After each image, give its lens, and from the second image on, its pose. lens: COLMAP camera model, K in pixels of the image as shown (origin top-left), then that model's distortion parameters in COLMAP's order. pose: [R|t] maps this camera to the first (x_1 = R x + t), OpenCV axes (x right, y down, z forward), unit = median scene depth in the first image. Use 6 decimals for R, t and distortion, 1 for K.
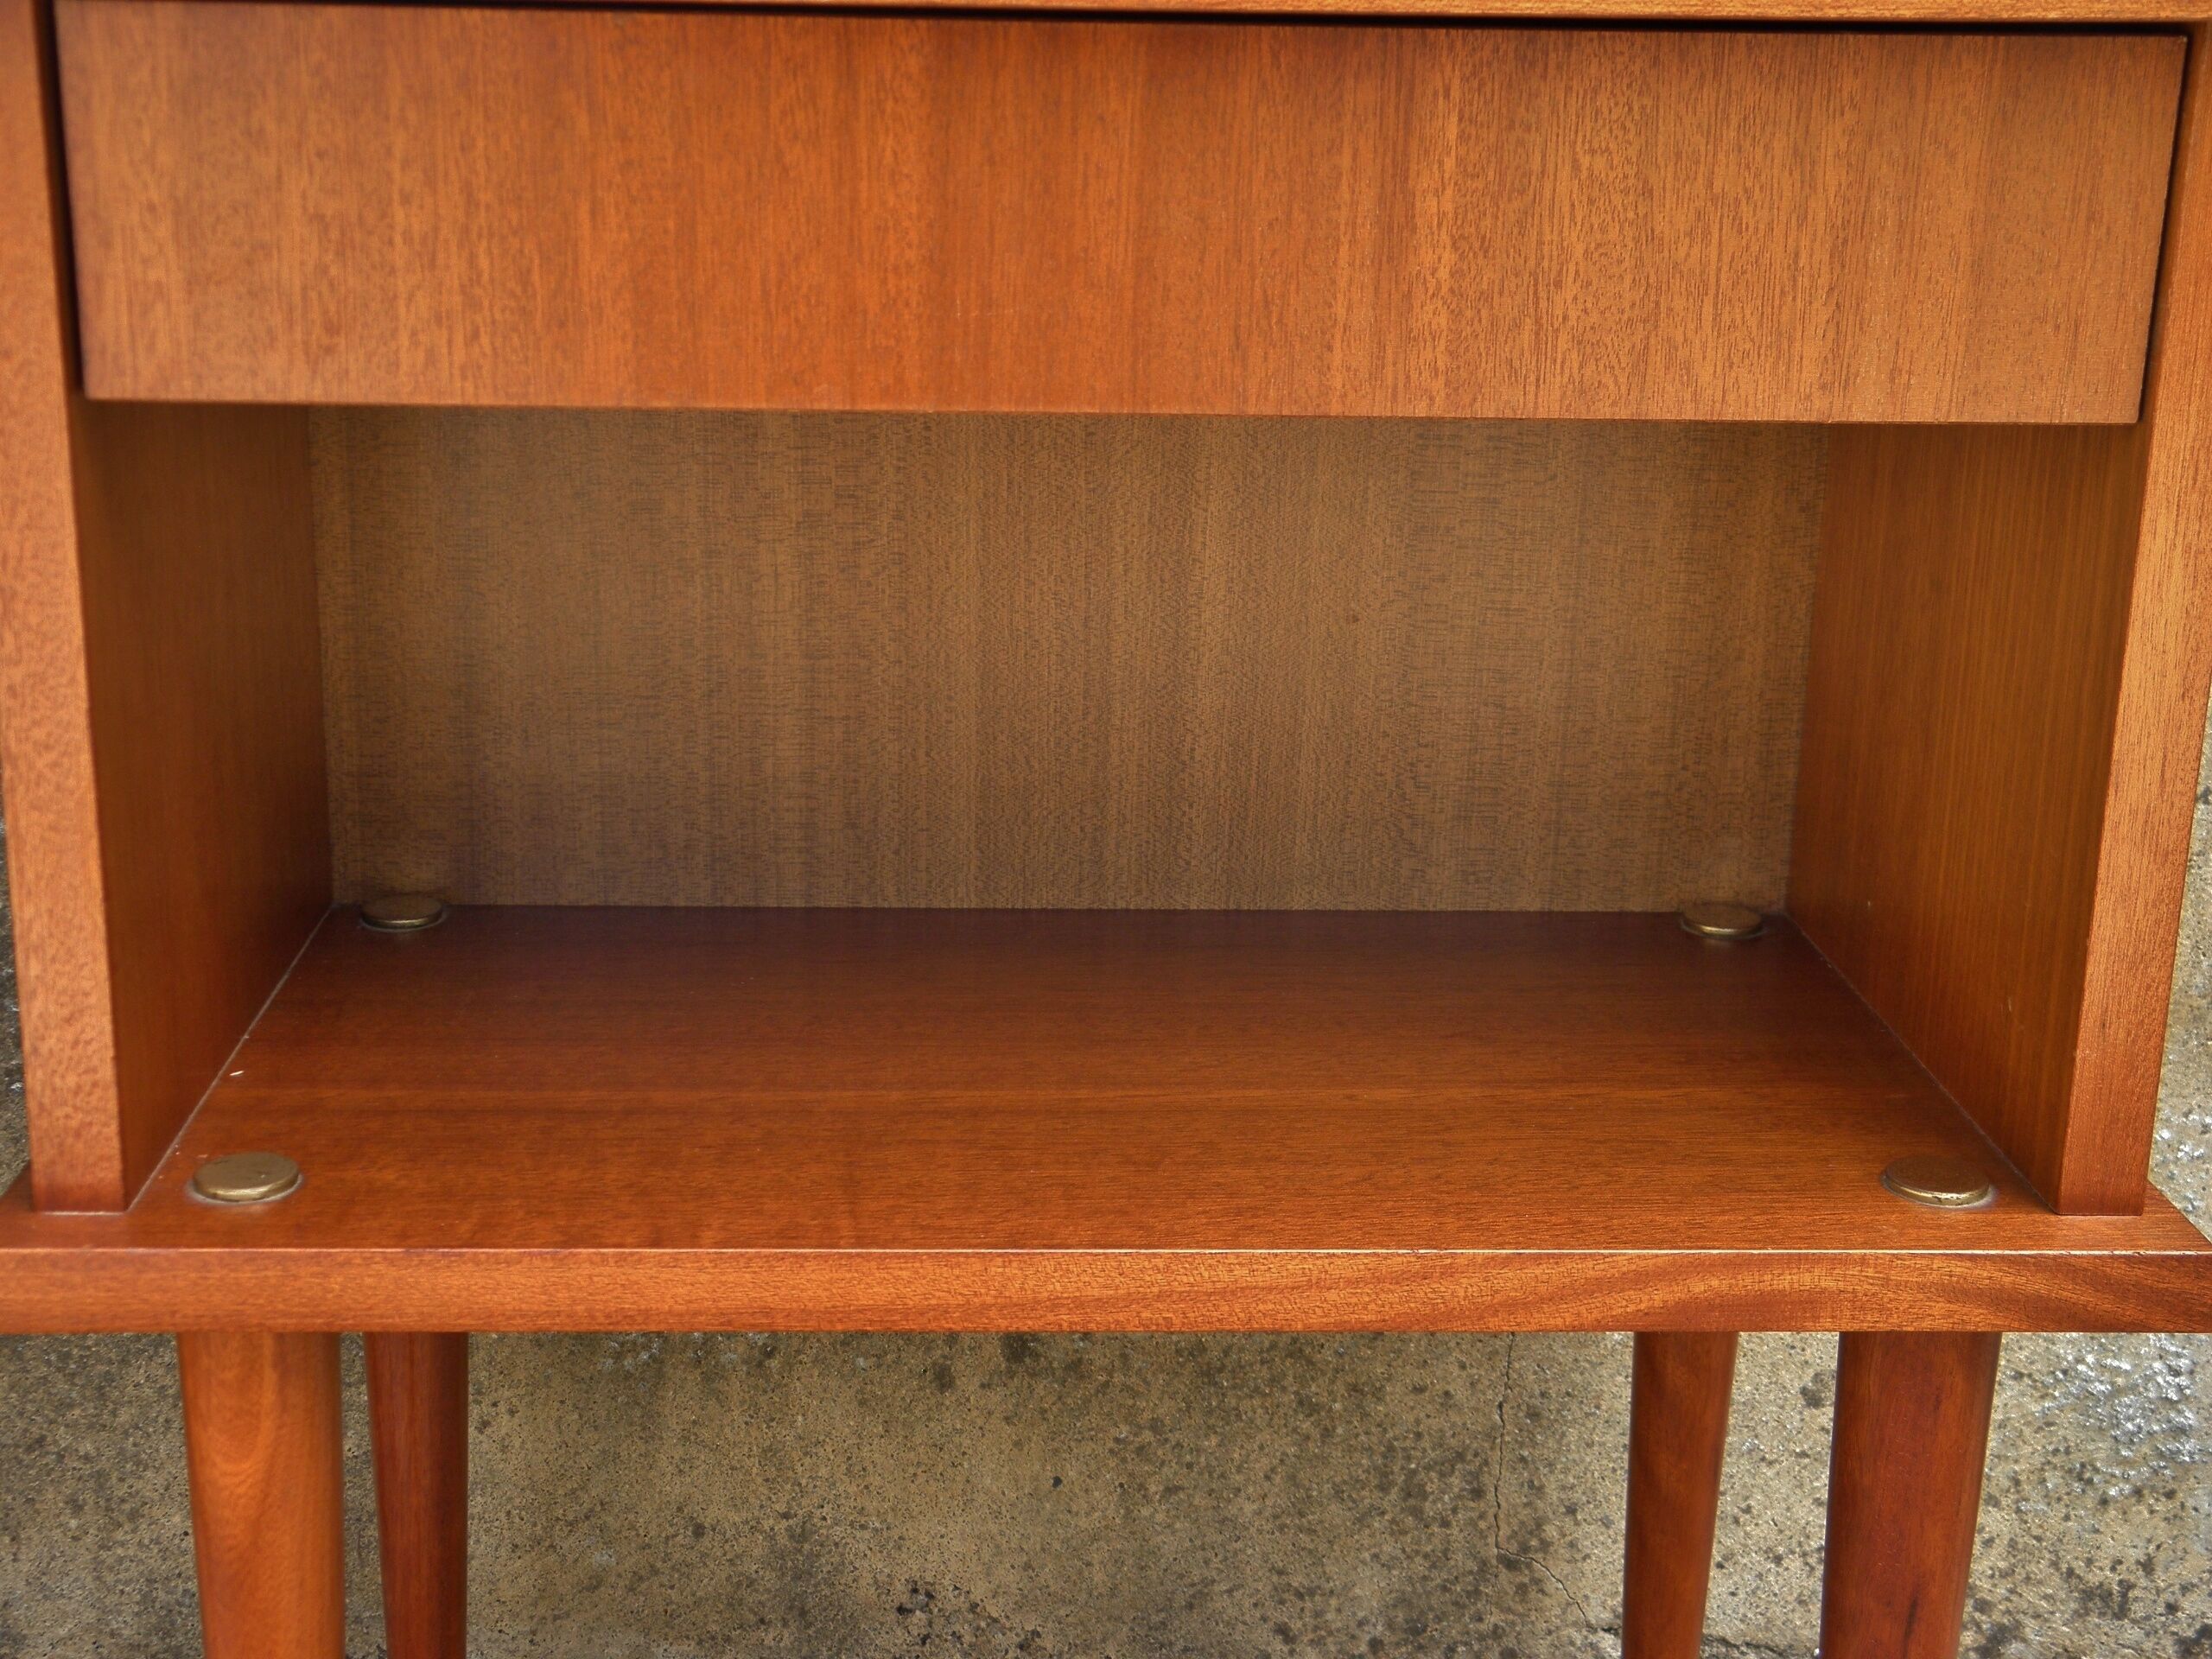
lens RADIAL K [[2942.2, 0, 1046.6], [0, 2942.2, 814.9], [0, 0, 1]] dist [0.062174, 0.000000]
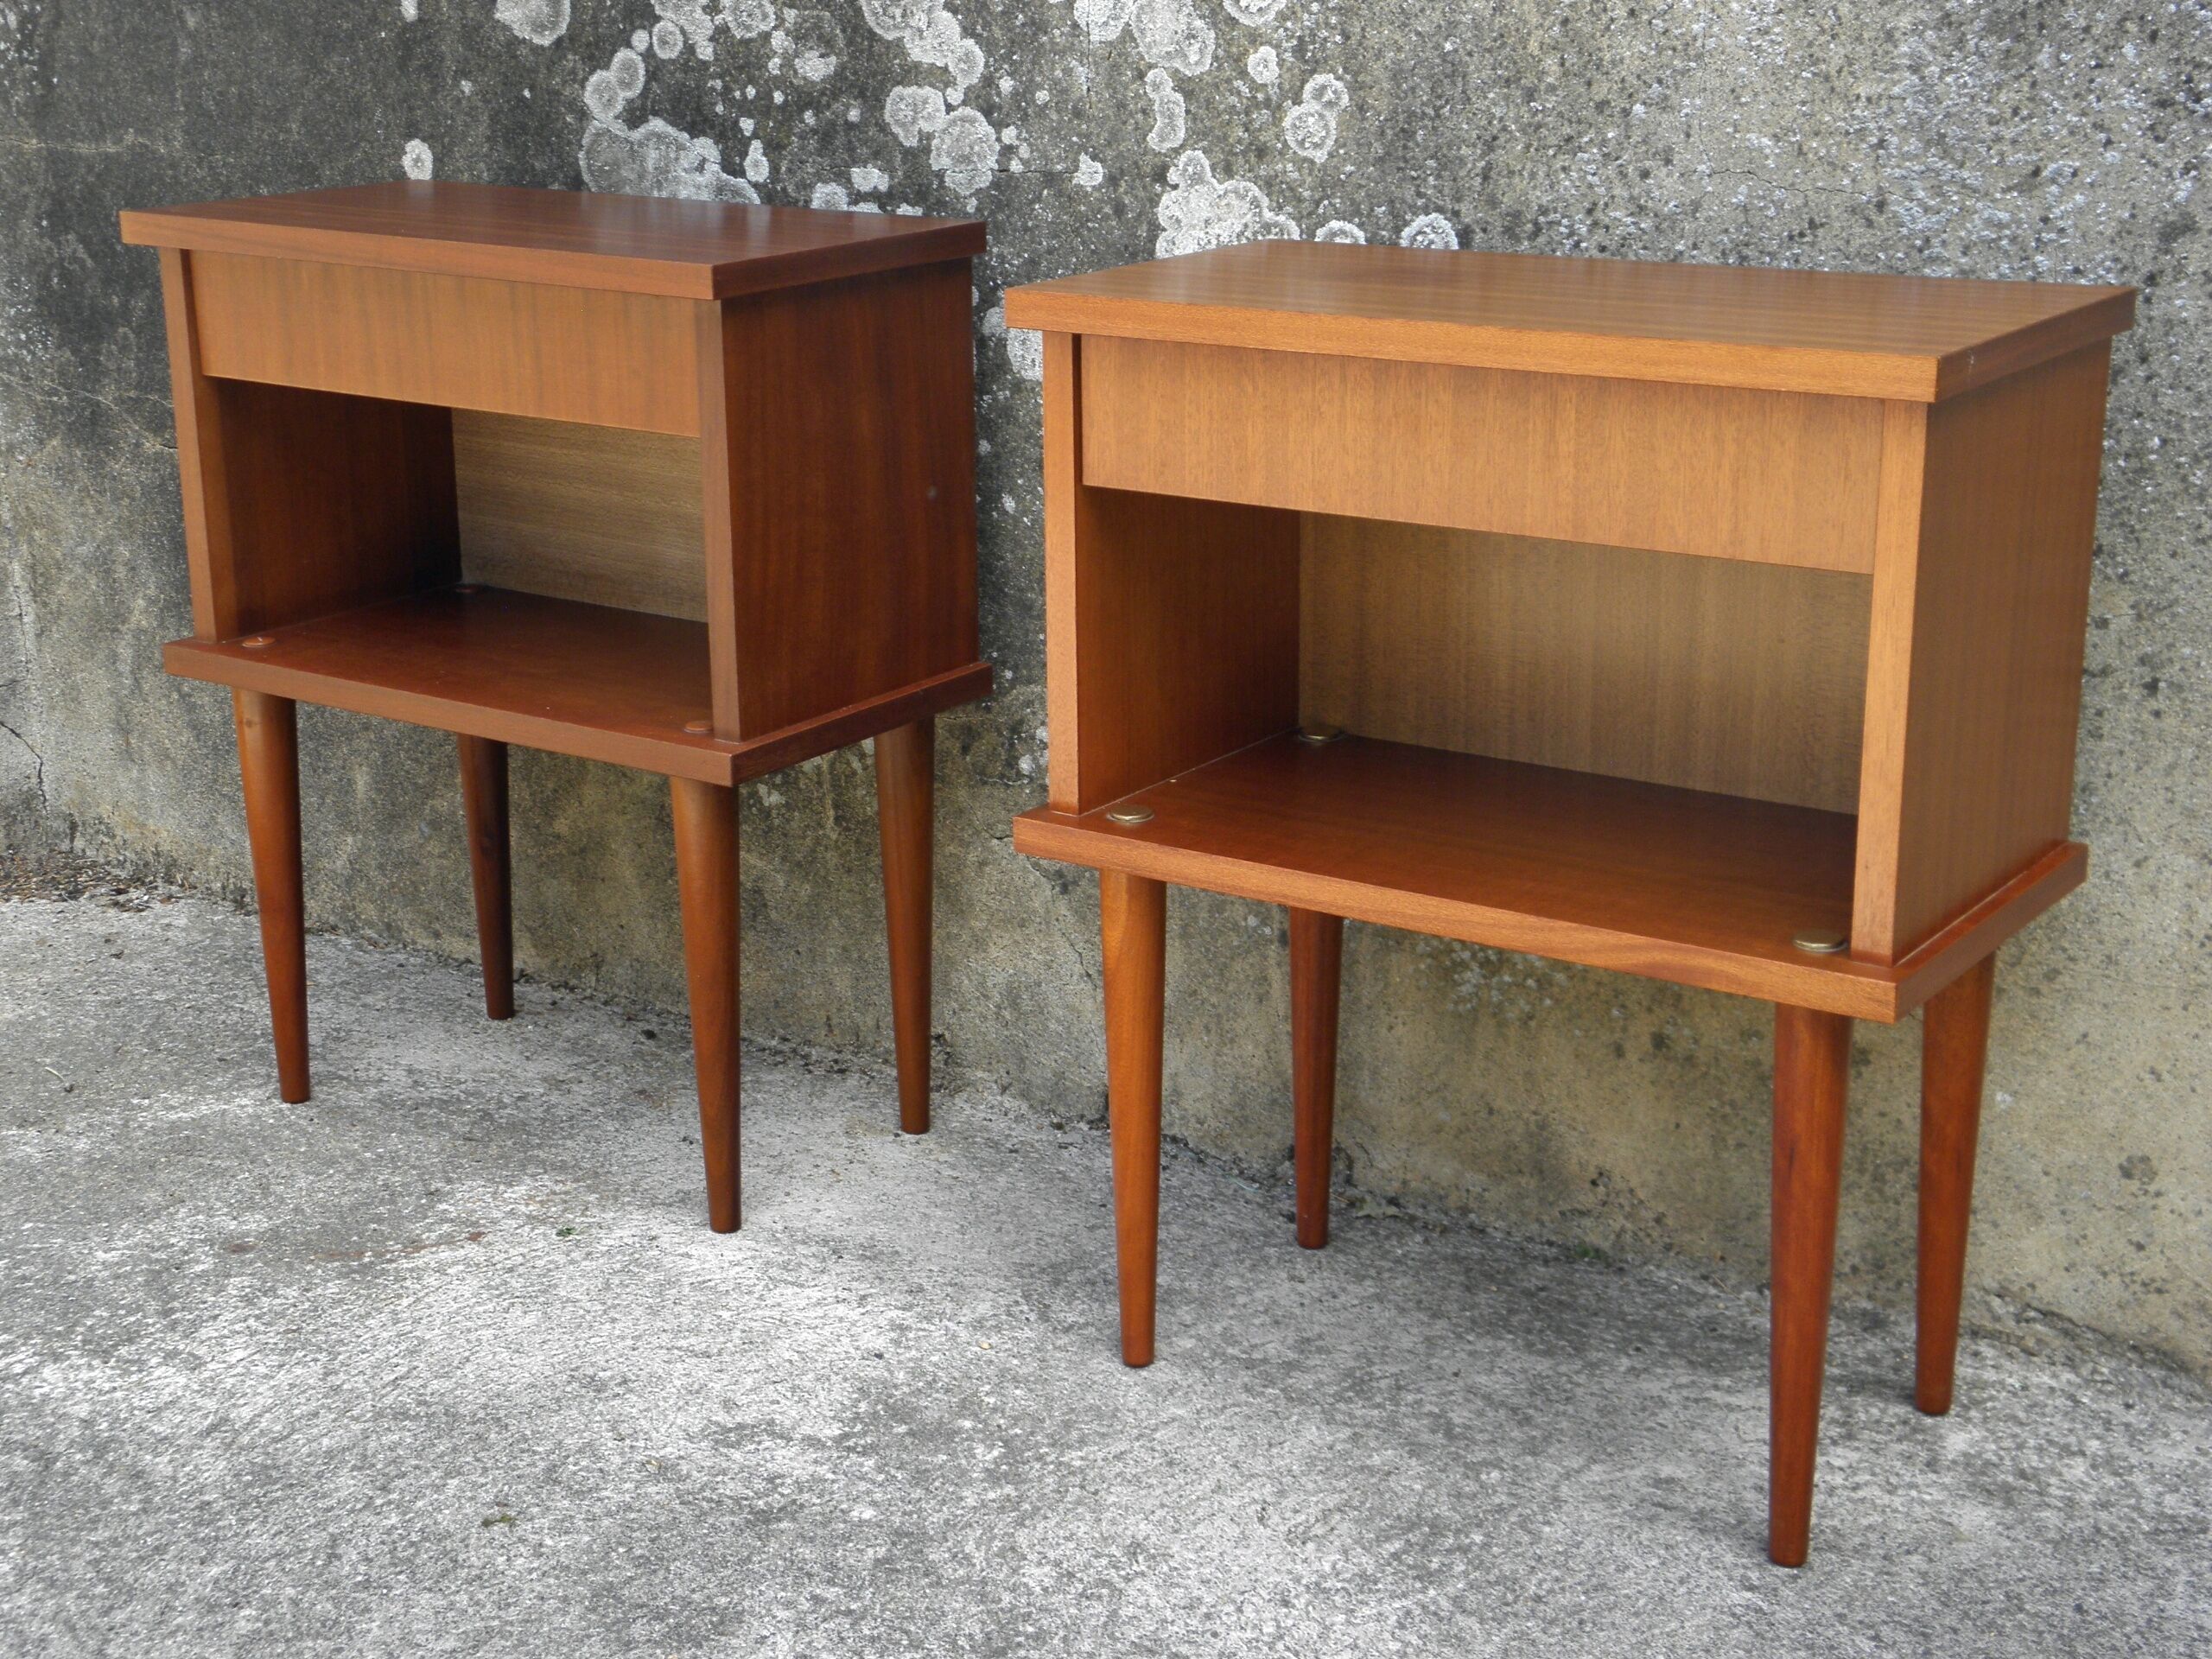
lens RADIAL K [[3176.9, 0, 1082.4], [0, 3176.9, 820.9], [0, 0, 1]] dist [0.094031, 0.000000]
pose [[0.795404, 0.145179, -0.588435, 0.911766], [-0.140559, 0.988603, 0.053912, -0.002099], [0.589556, 0.039828, 0.806745, -0.817719]]
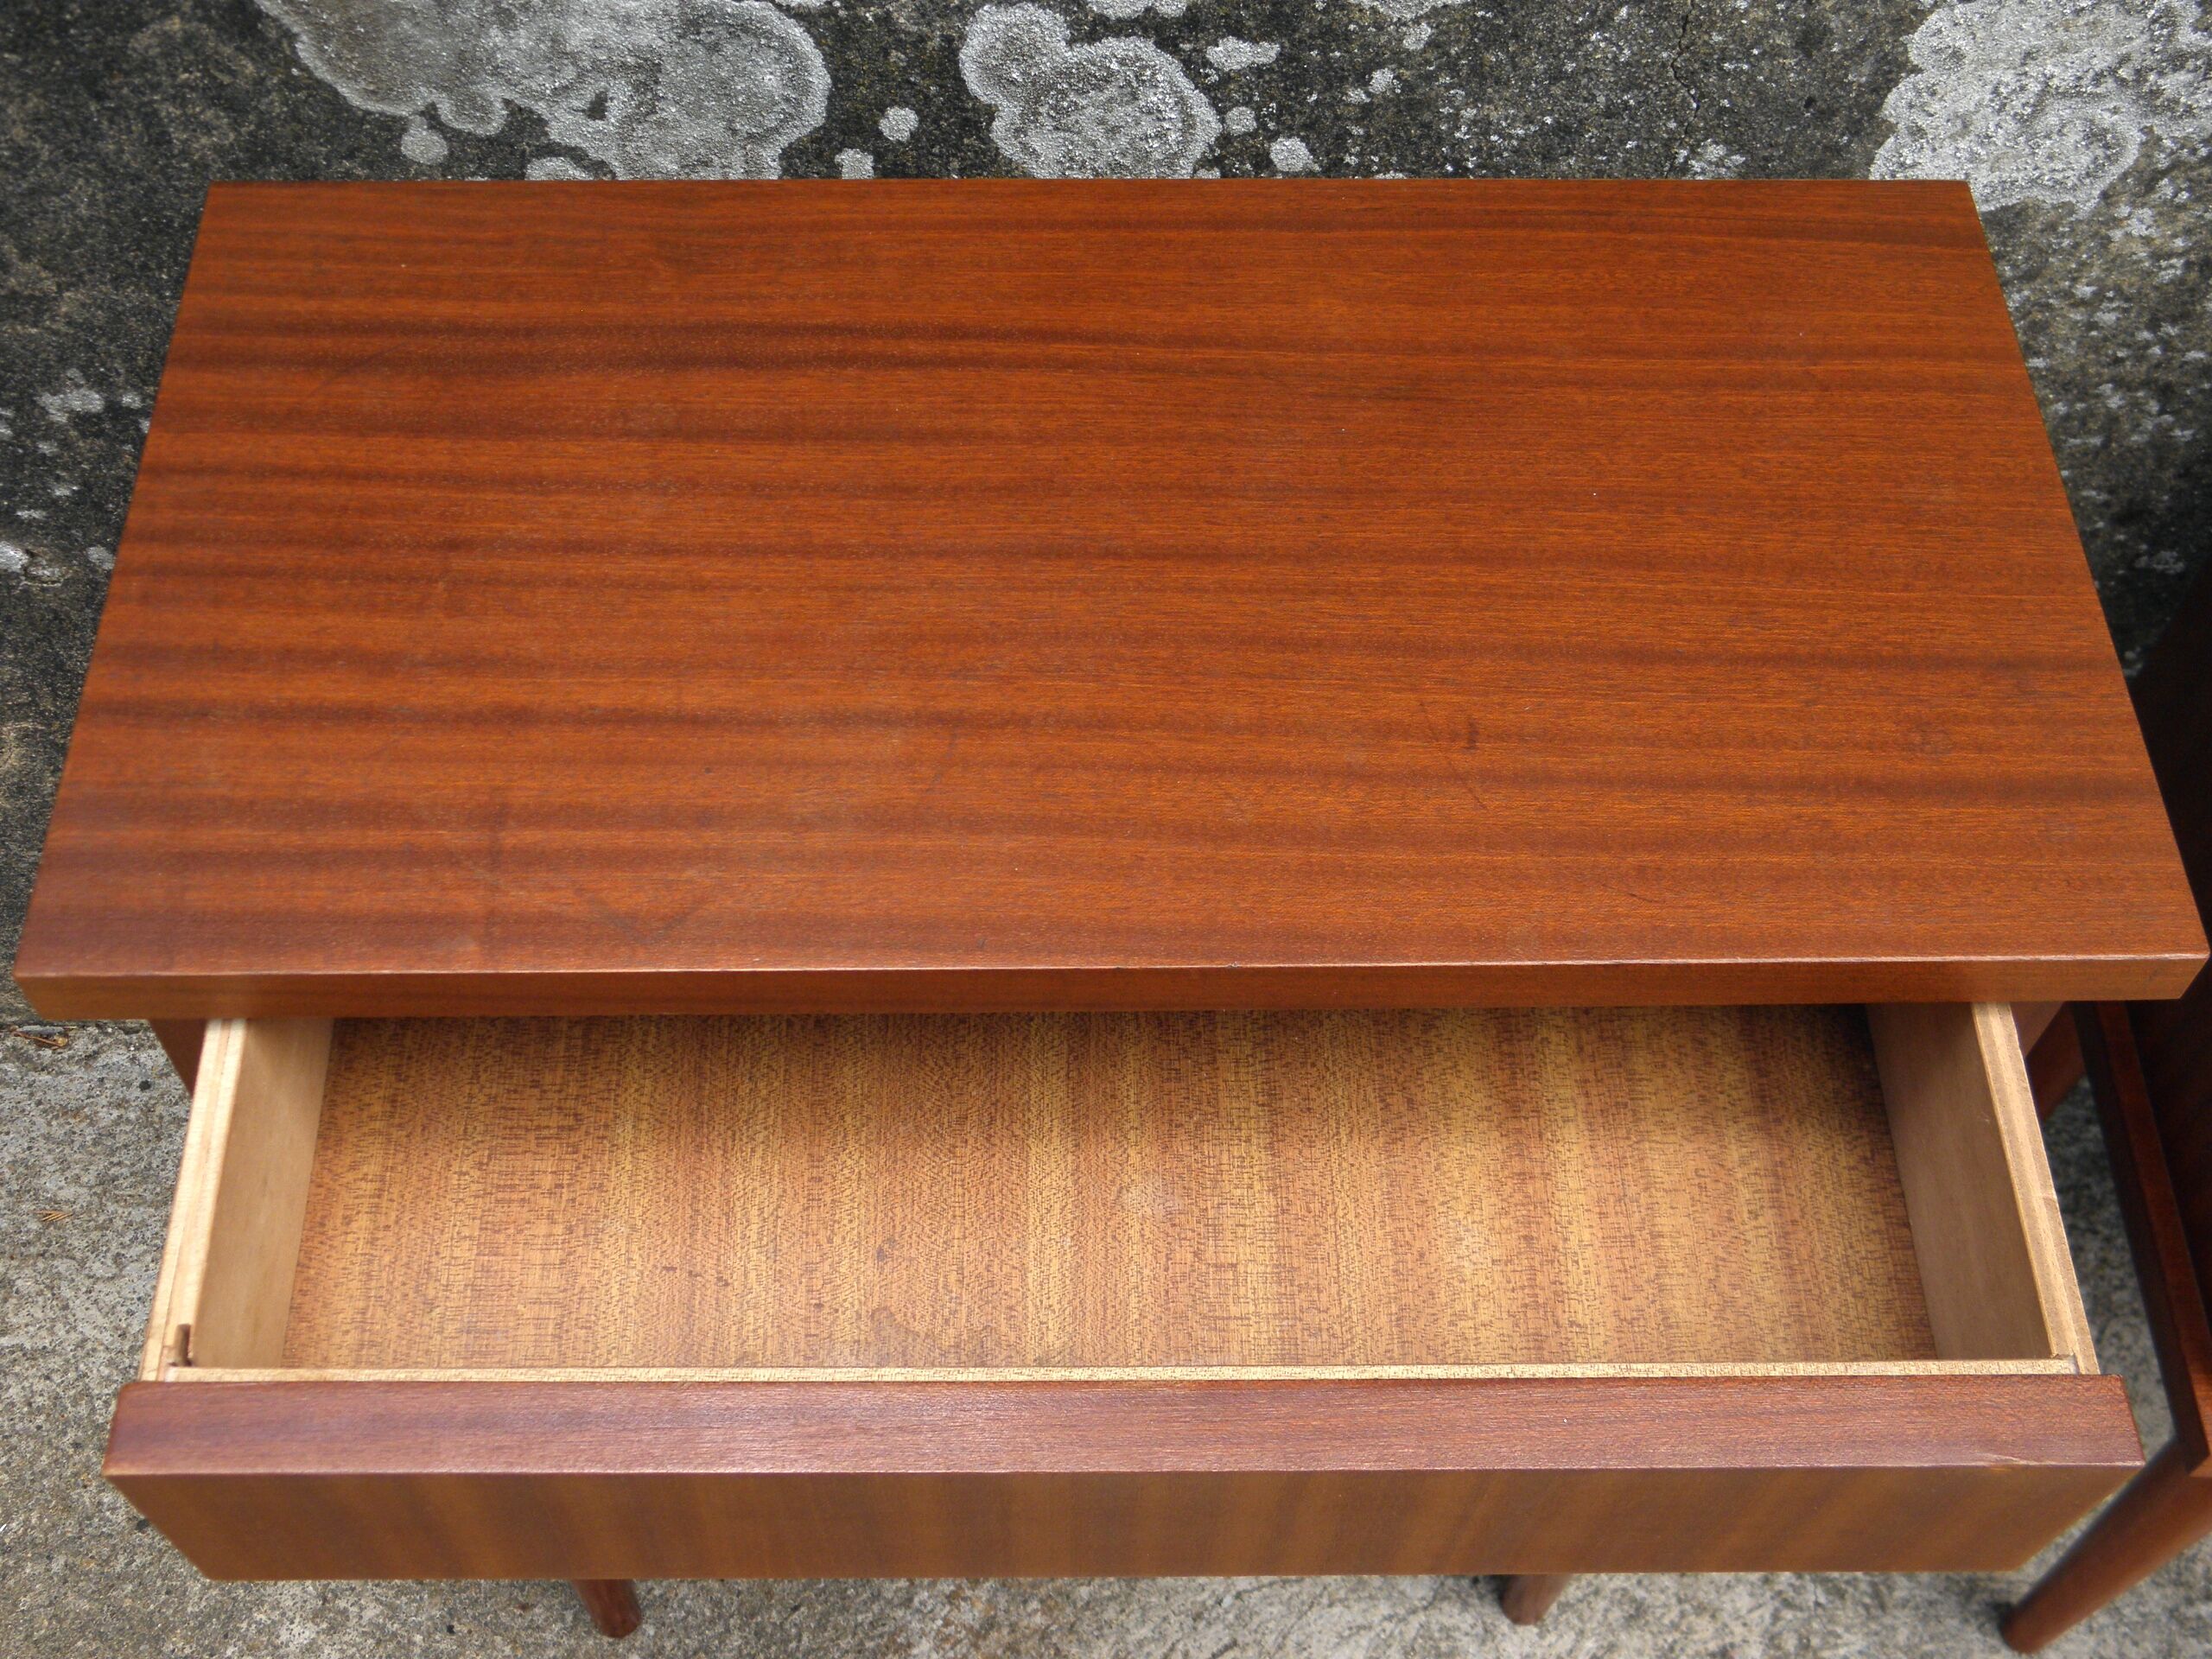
lens RADIAL K [[2514.3, 0, 1072.7], [0, 2514.3, 826.9], [0, 0, 1]] dist [0.022293, 0.000000]
pose [[0.998726, 0.037796, -0.033428, -0.645334], [-0.007286, 0.763577, 0.645676, -0.646080], [0.049929, -0.644610, 0.762880, 0.156853]]
